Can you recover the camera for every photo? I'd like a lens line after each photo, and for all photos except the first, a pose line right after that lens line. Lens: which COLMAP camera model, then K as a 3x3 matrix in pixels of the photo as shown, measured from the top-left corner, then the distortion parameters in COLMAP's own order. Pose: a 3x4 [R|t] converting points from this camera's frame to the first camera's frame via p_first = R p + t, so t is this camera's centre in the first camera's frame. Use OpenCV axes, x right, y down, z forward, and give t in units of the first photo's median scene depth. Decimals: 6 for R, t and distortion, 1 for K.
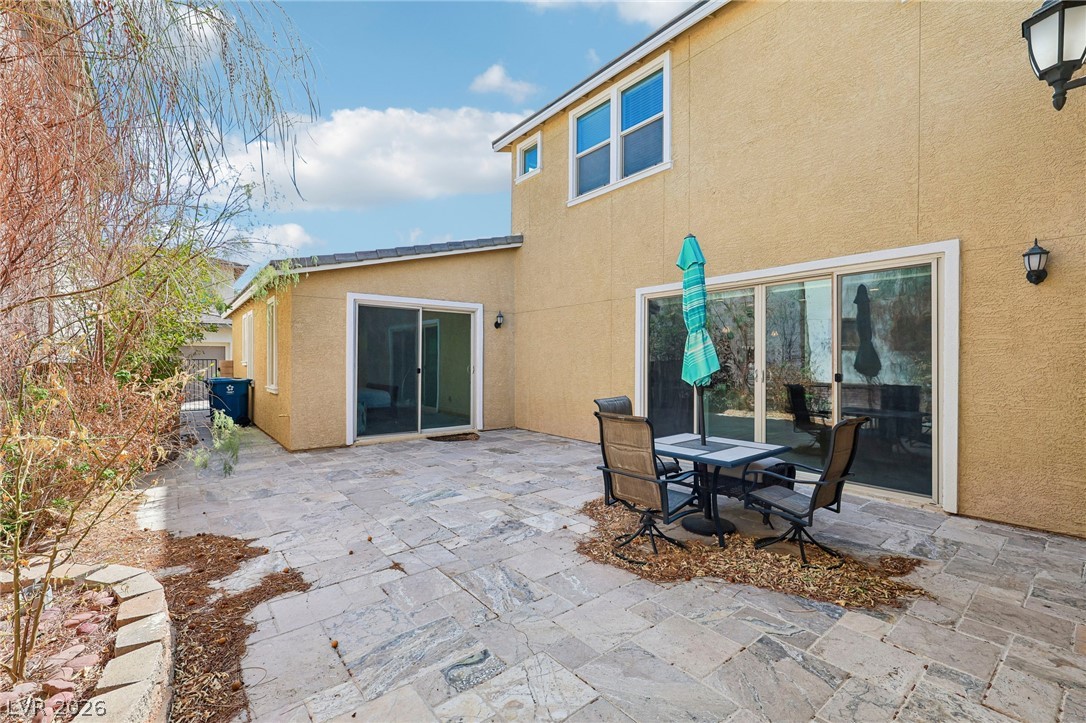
lens RADIAL K [[461.5, 0, 537.3], [0, 461.5, 363.6], [0, 0, 1]] dist [0.000338, 0.000463]
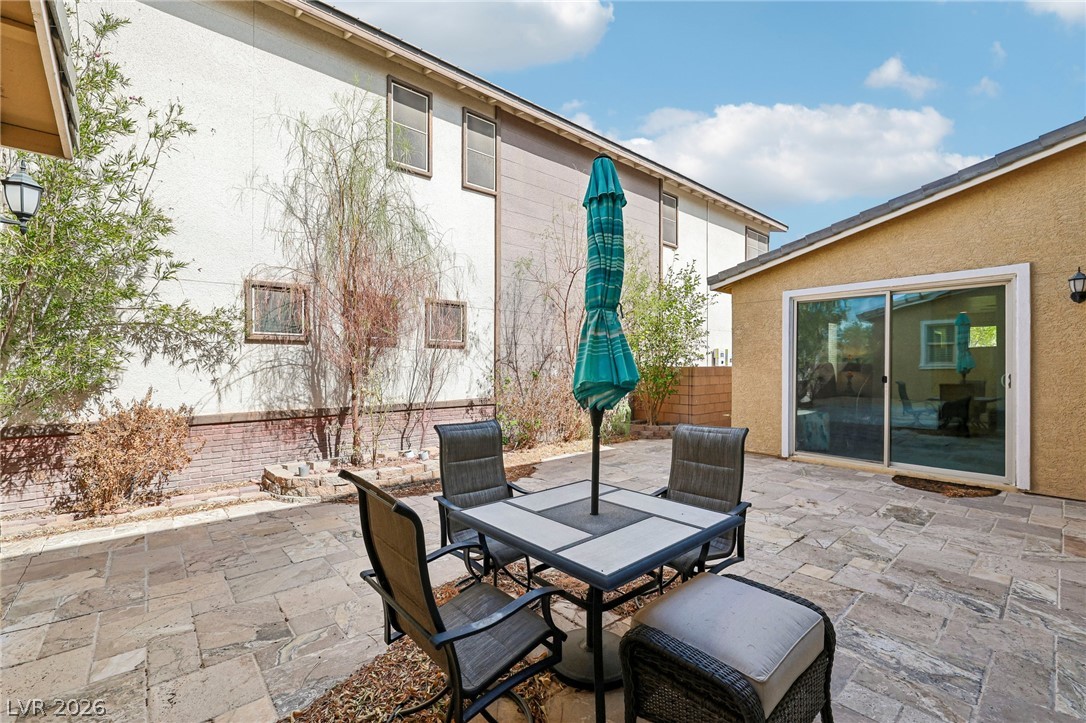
lens RADIAL K [[461.5, 0, 541.7], [0, 461.5, 359.7], [0, 0, 1]] dist [0.000338, 0.000463]
pose [[0.050092, -0.010297, -0.998692, 0.845080], [-0.007335, 0.999916, -0.010678, -0.006282], [0.998718, 0.007860, 0.050012, 0.818440]]
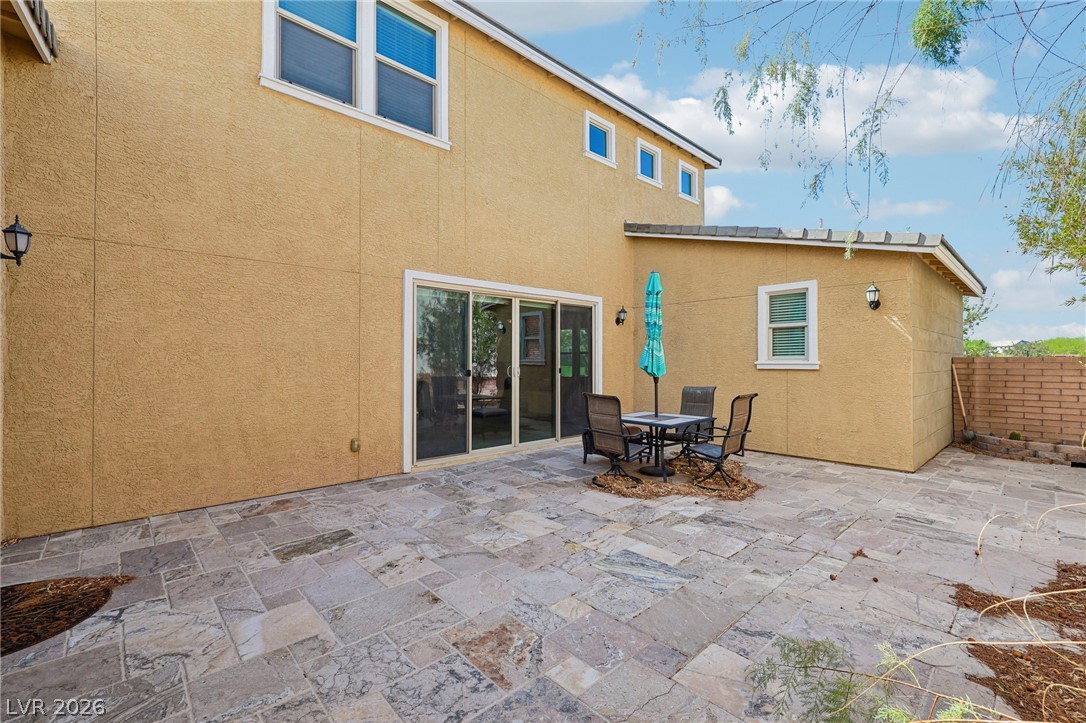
lens RADIAL K [[461.5, 0, 537.8], [0, 461.5, 357.3], [0, 0, 1]] dist [0.000338, 0.000463]
pose [[-0.067838, 0.005470, 0.997681, -0.970723], [0.004725, 0.999976, -0.005161, -0.006418], [-0.997685, 0.004364, -0.067862, 1.335255]]
